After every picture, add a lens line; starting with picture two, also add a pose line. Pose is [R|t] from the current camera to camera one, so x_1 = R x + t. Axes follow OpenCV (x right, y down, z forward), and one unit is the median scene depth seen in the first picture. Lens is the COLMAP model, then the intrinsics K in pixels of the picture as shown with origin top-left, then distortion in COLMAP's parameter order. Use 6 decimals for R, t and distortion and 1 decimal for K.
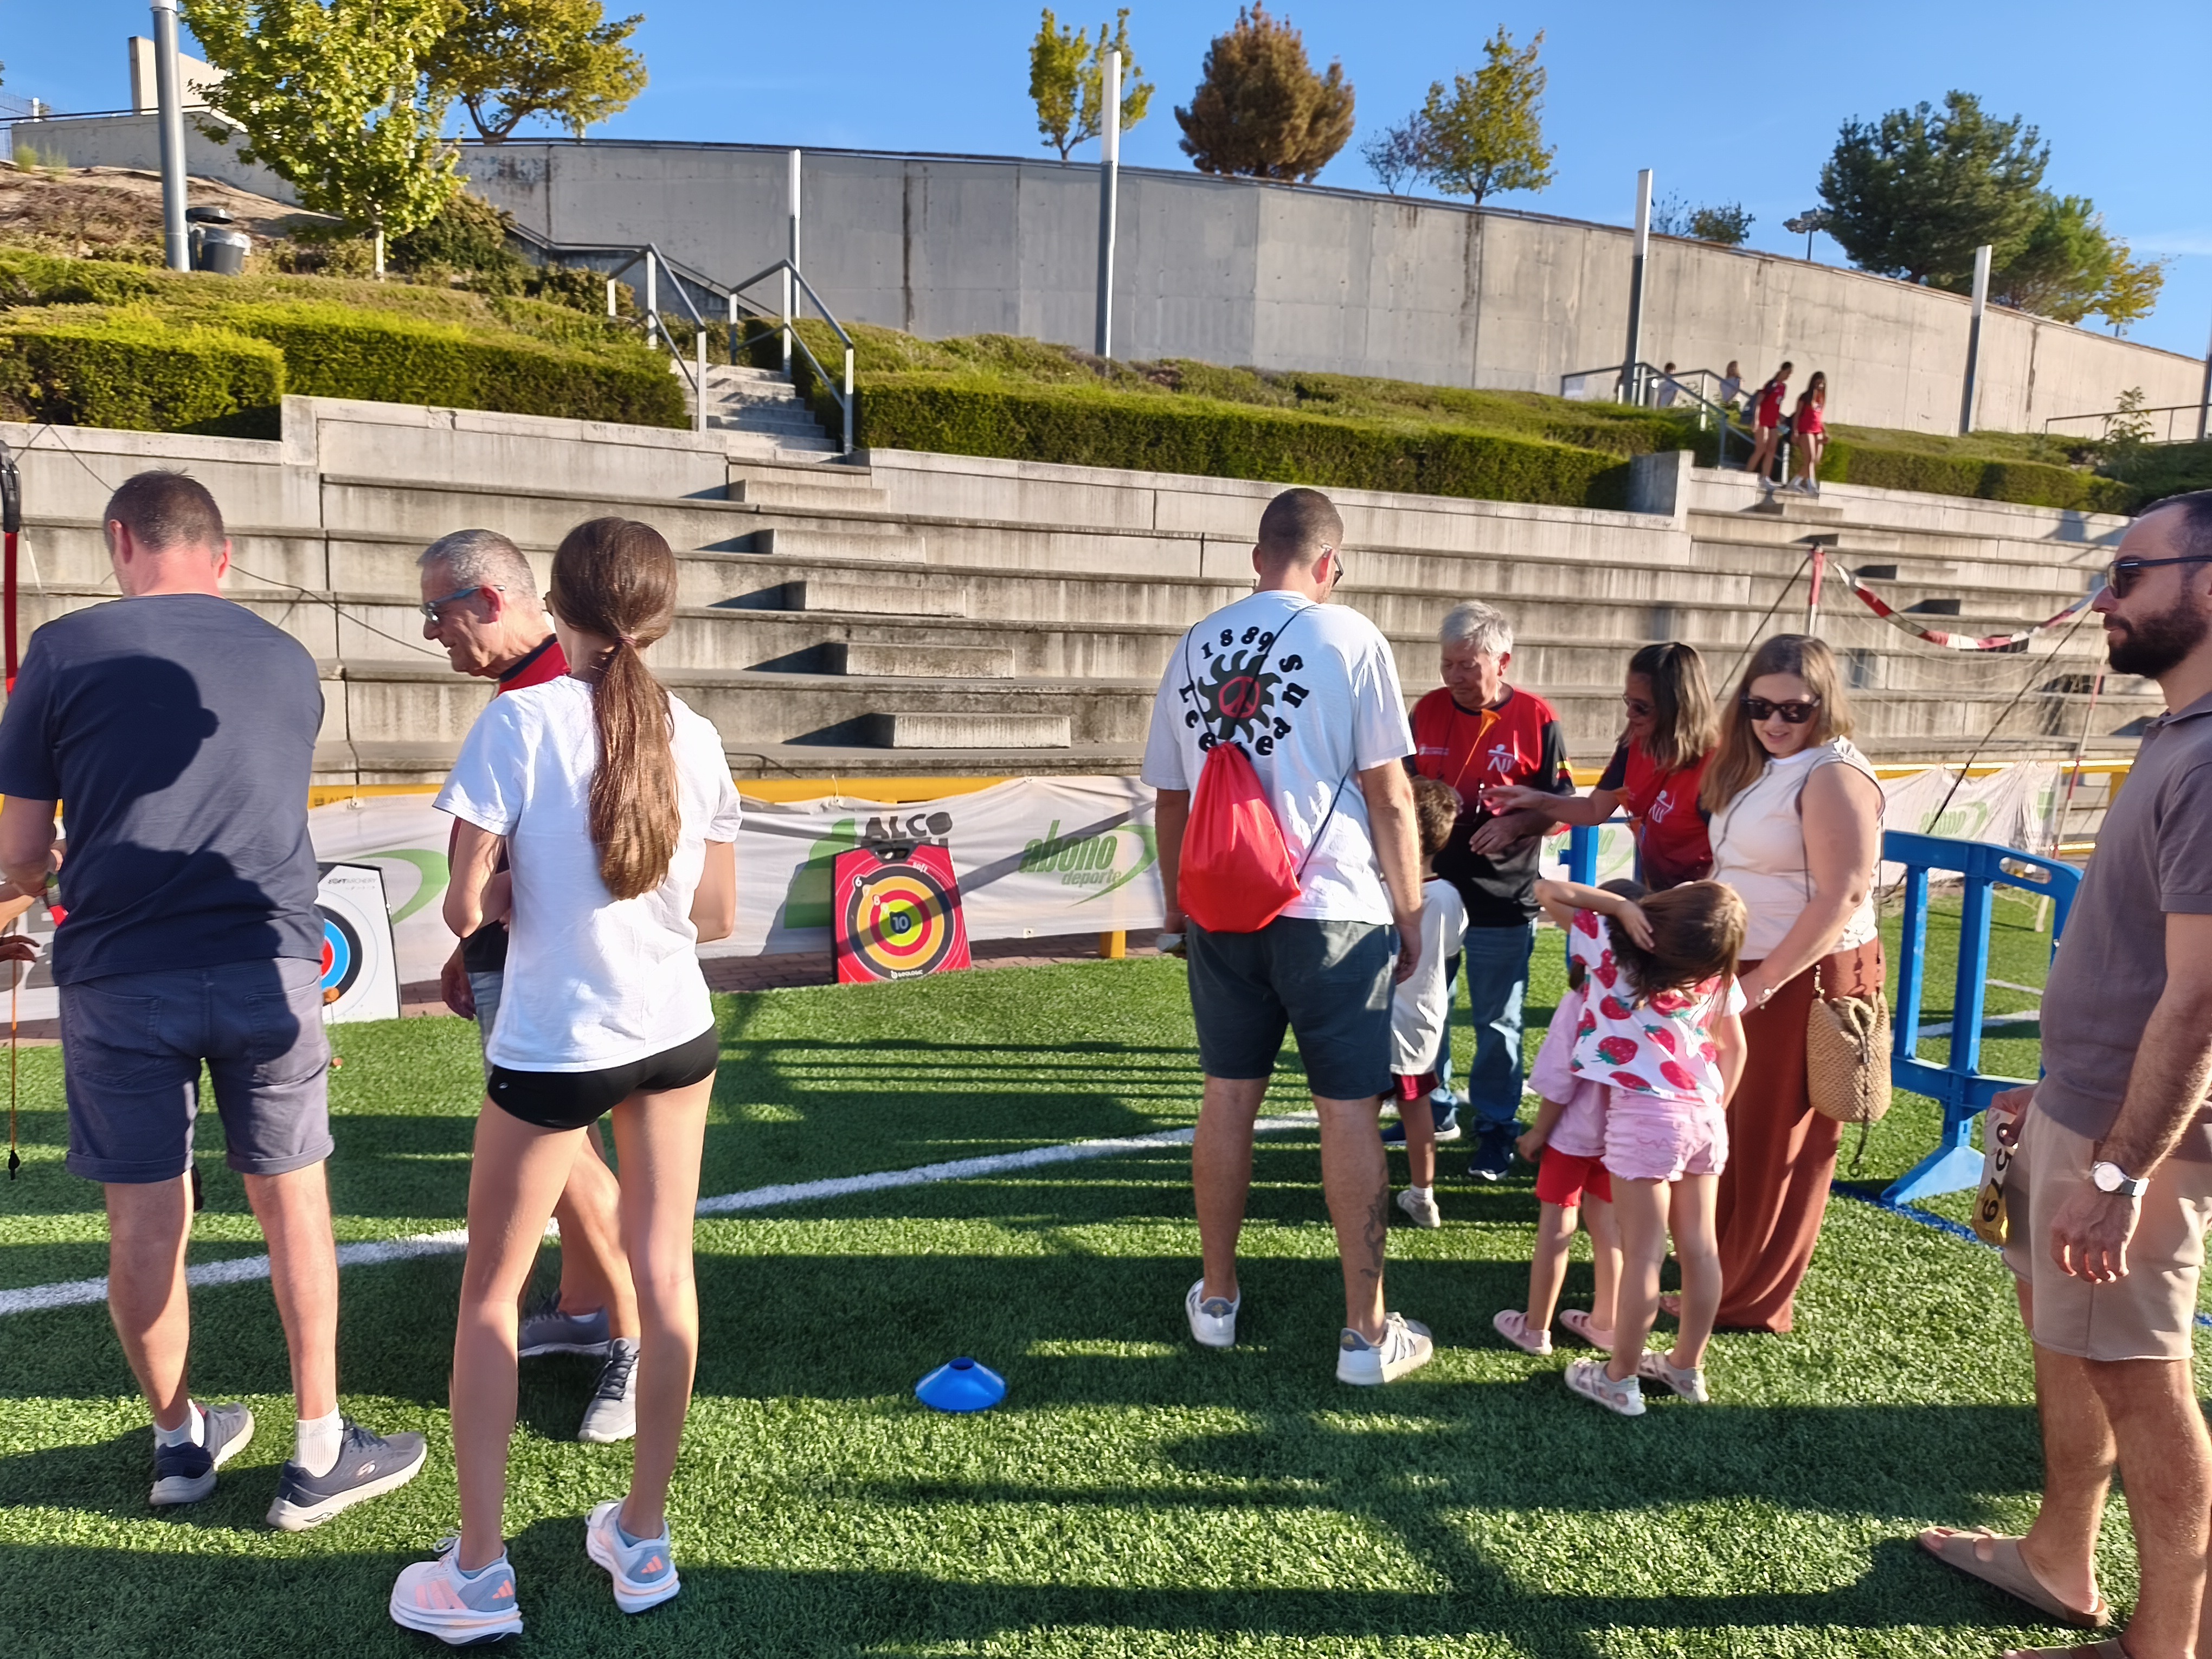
lens RADIAL K [[1541.7, 0, 1055.3], [0, 1541.7, 857.3], [0, 0, 1]] dist [0.029764, -0.054947]
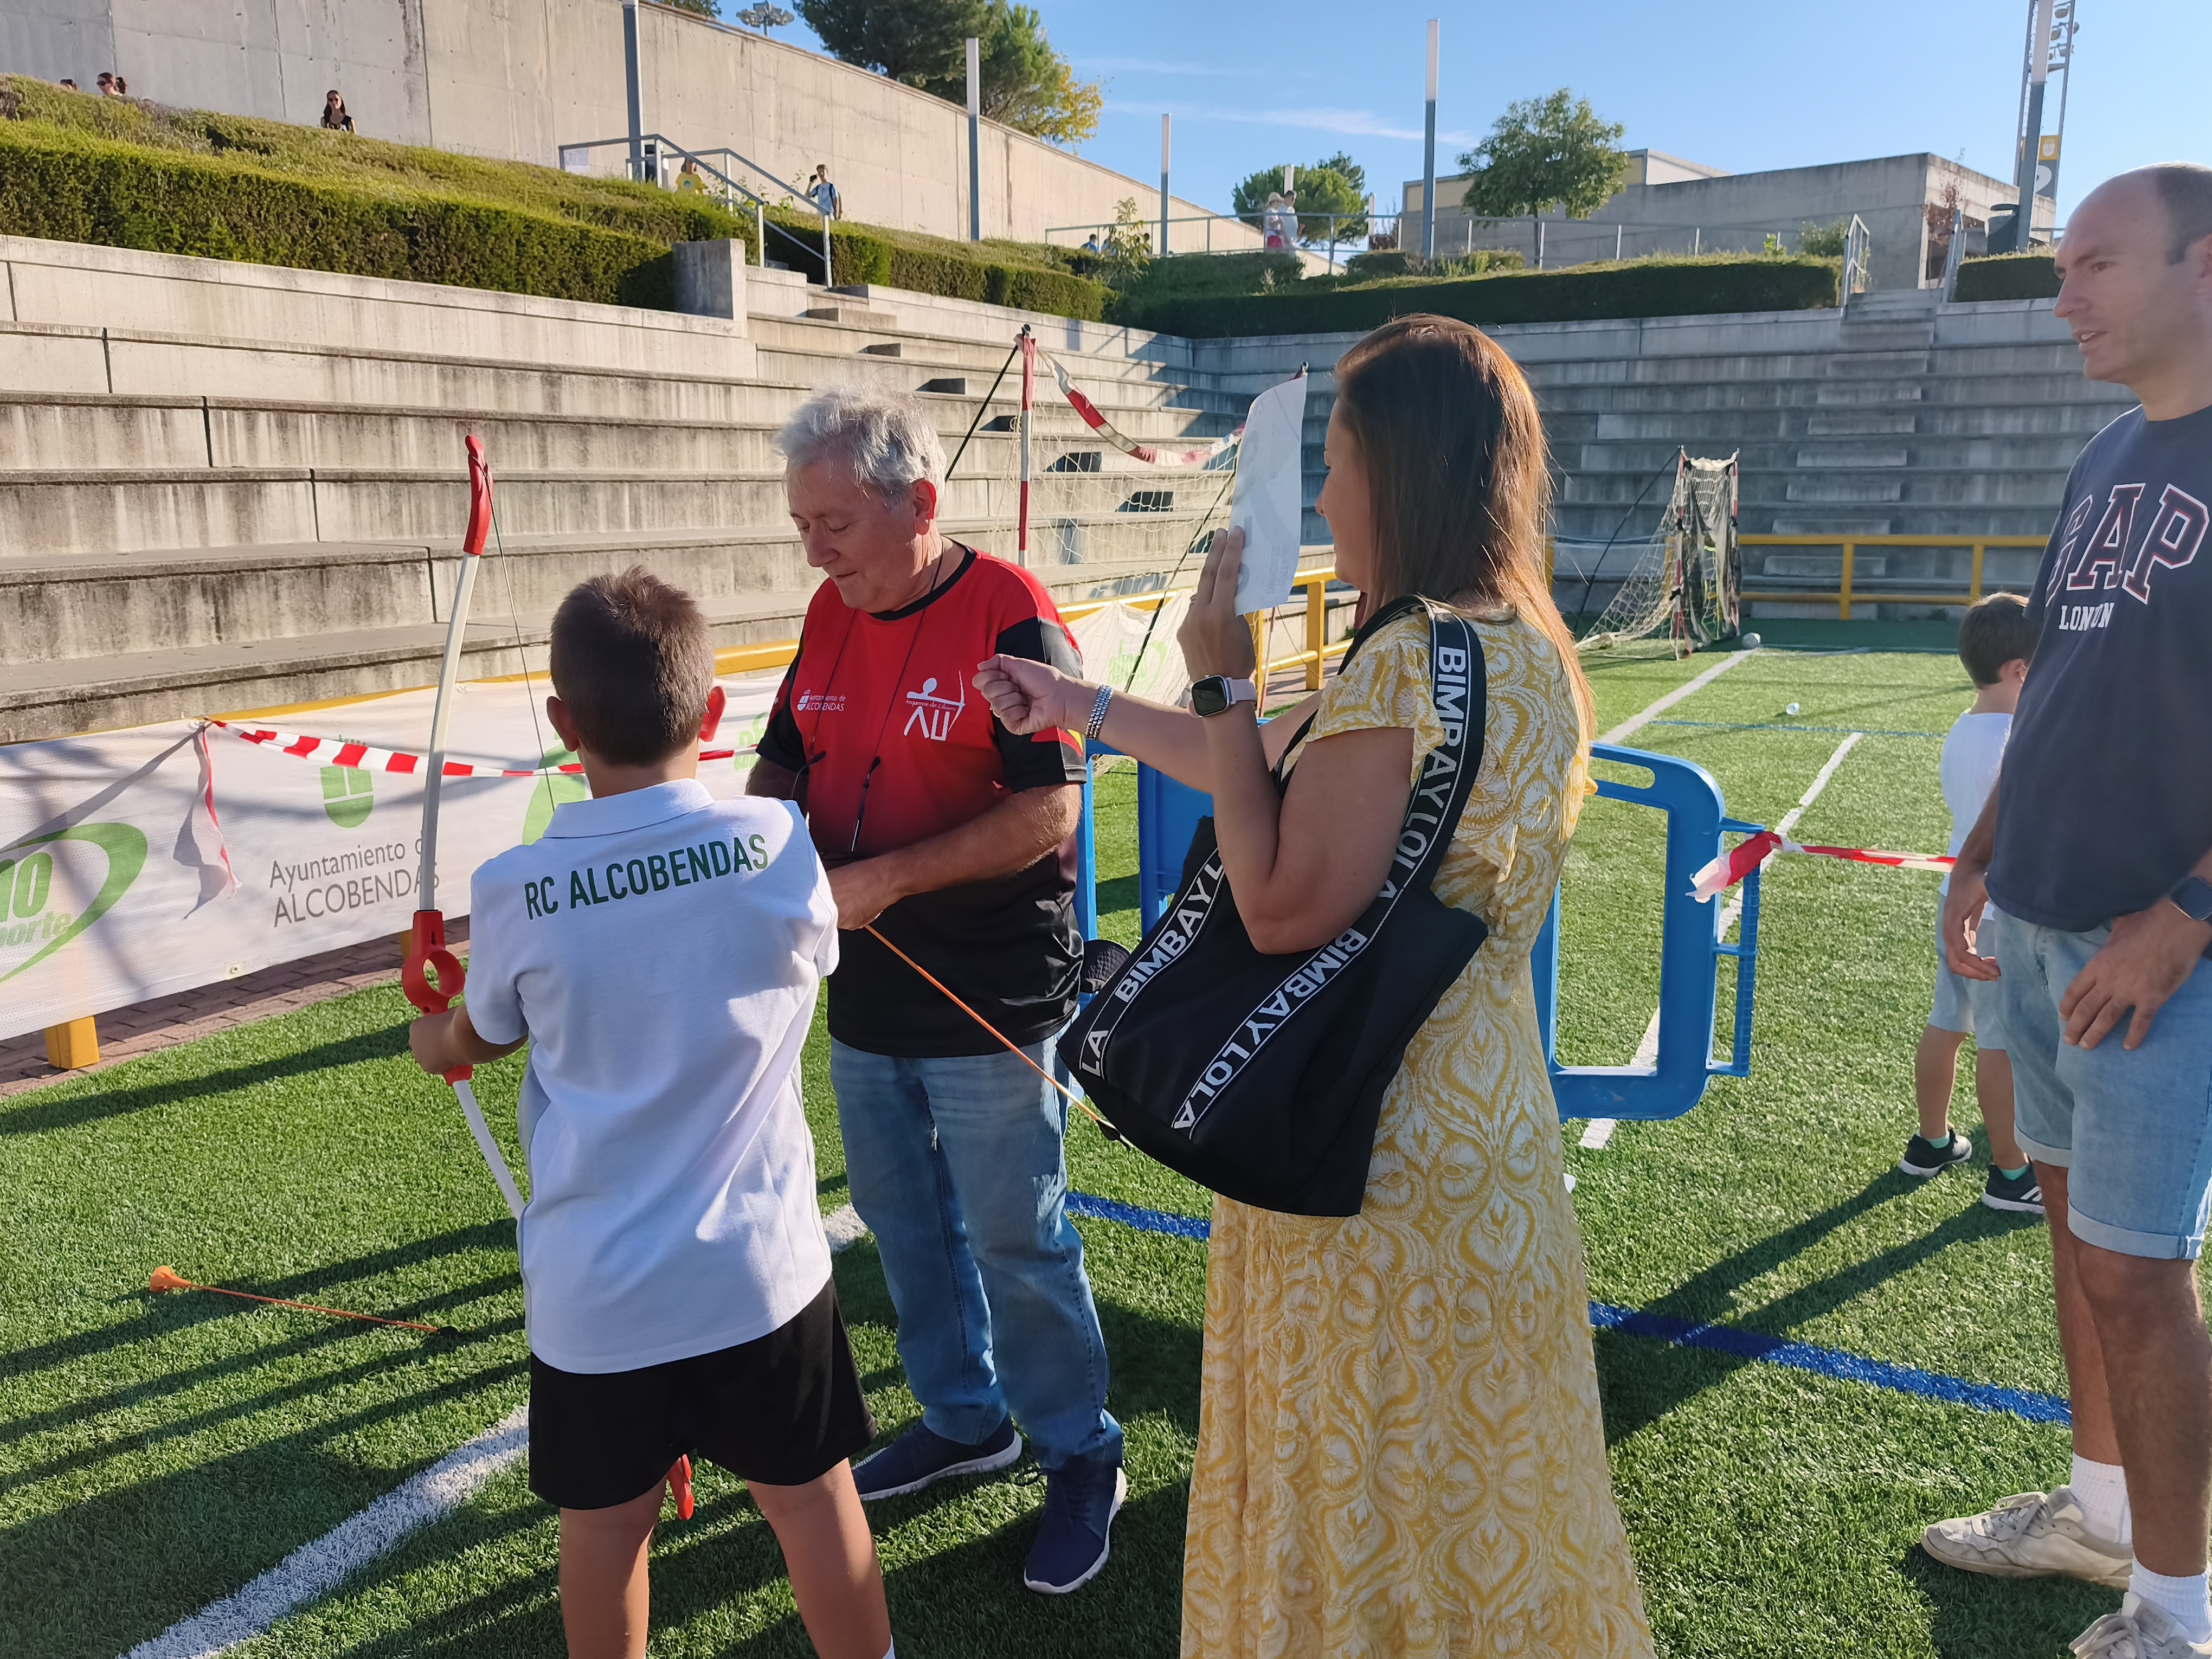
lens RADIAL K [[1749.3, 0, 1088.9], [0, 1749.3, 815.8], [0, 0, 1]] dist [-0.008624, -0.000376]
pose [[0.820103, -0.143276, 0.553989, -0.001234], [0.114674, 0.989657, 0.086193, -0.015397], [-0.560608, -0.007159, 0.828050, 0.113695]]
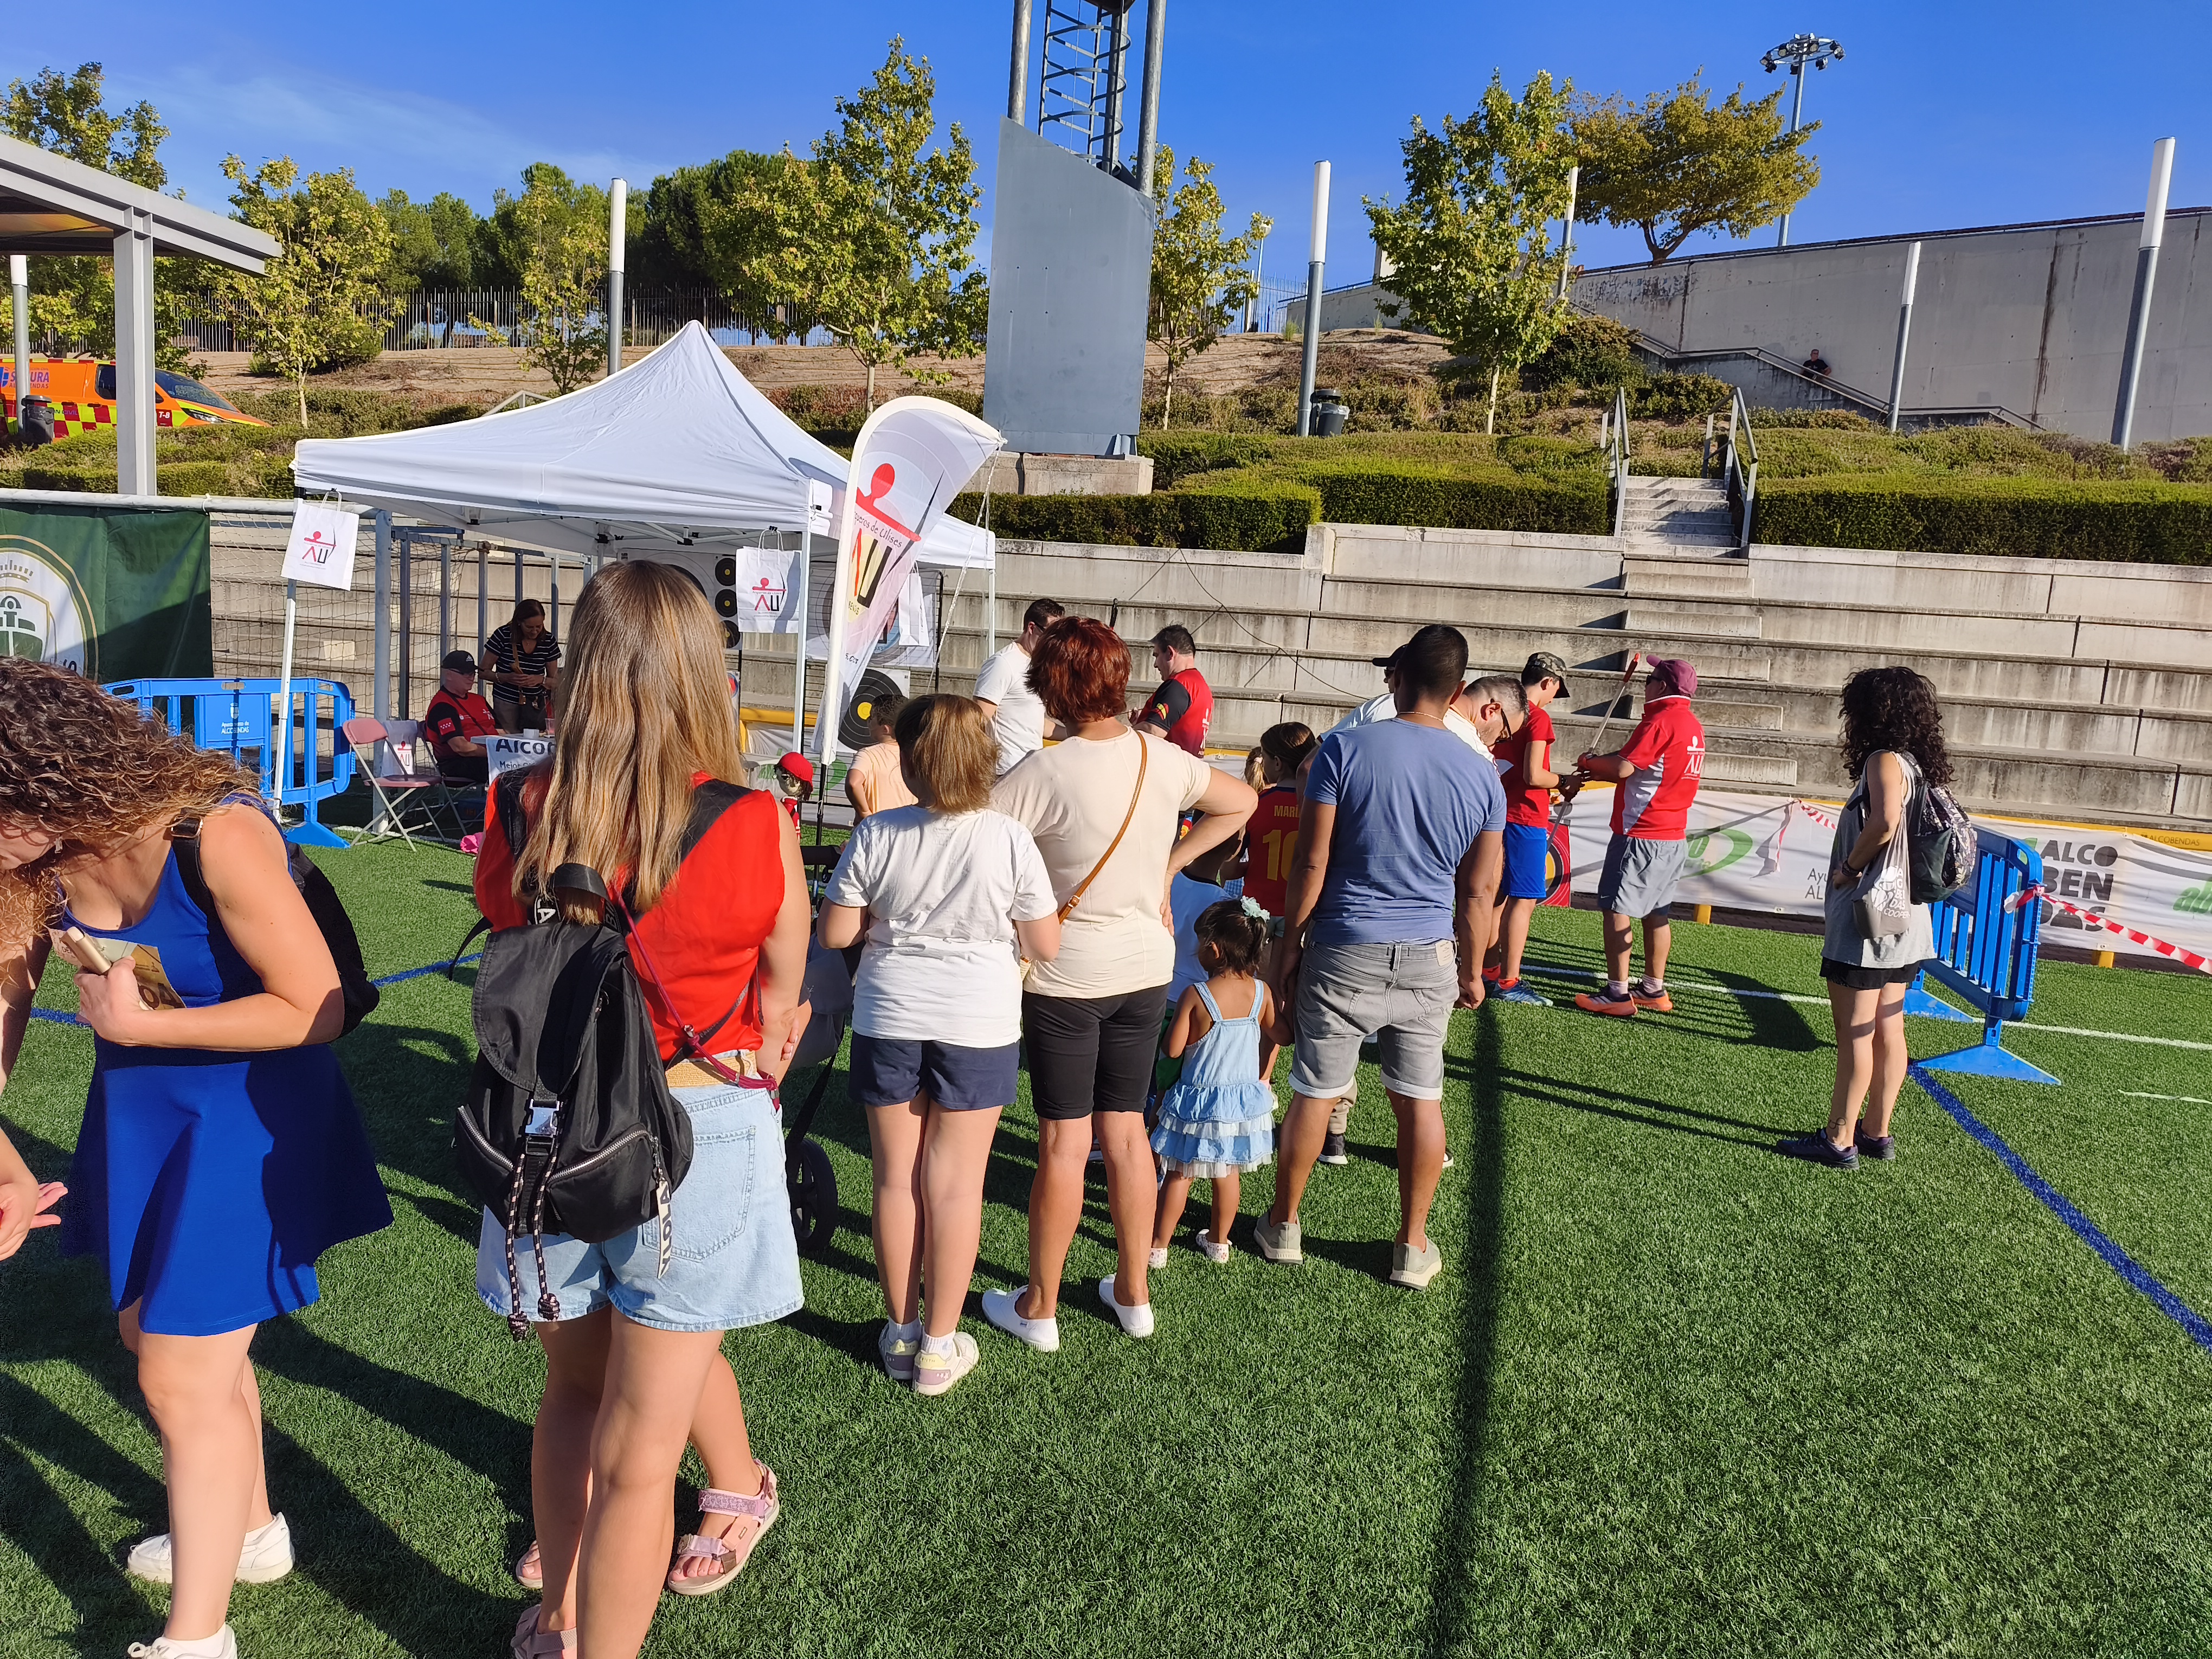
lens RADIAL K [[1532.1, 0, 1058.8], [0, 1532.1, 839.6], [0, 0, 1]] dist [0.053263, -0.095623]
pose [[0.742336, 0.106602, -0.661493, 0.227559], [-0.142397, 0.989810, -0.000288, 0.032601], [0.654721, 0.094409, 0.749951, -0.184441]]
